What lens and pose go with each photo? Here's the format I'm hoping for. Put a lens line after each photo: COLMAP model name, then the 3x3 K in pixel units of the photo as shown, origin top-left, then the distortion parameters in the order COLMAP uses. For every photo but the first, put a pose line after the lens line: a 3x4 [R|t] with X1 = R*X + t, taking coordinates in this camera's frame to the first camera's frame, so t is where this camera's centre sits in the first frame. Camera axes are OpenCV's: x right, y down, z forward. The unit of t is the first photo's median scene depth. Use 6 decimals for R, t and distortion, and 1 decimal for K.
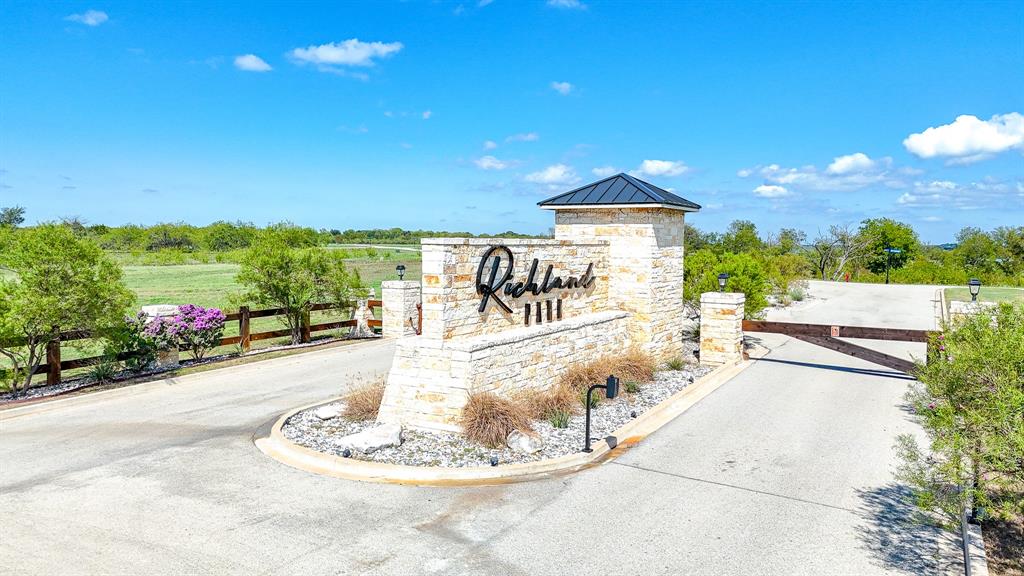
lens RADIAL K [[774.3, 0, 518.5], [0, 774.3, 281.3], [0, 0, 1]] dist [0.068749, -0.060386]
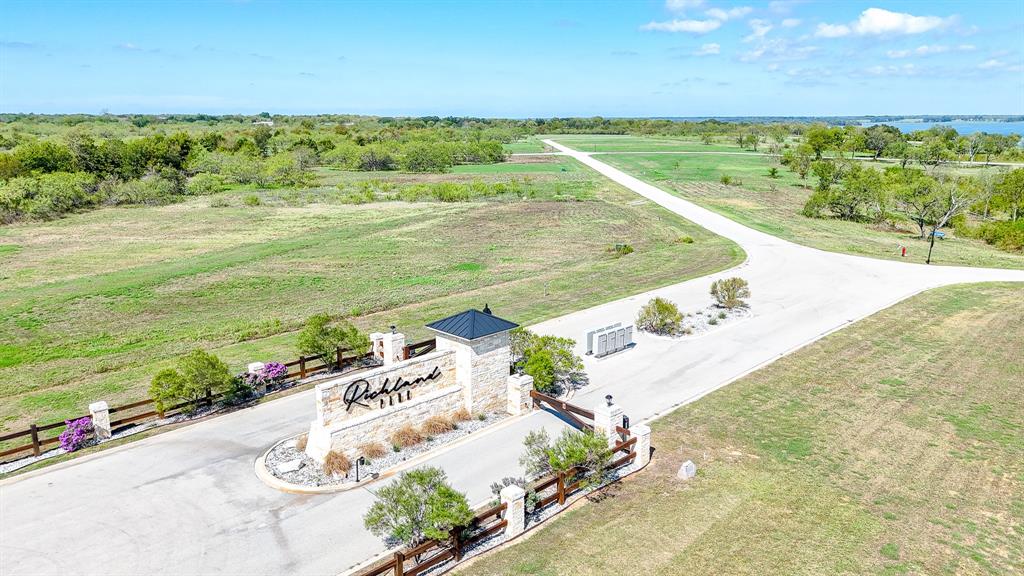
lens RADIAL K [[774.3, 0, 505.0], [0, 774.3, 293.6], [0, 0, 1]] dist [0.068749, -0.060386]
pose [[0.954845, 0.054967, -0.291975, 0.970014], [-0.000966, 0.983306, 0.181955, -0.665274], [0.297103, -0.173457, 0.938958, -0.919607]]
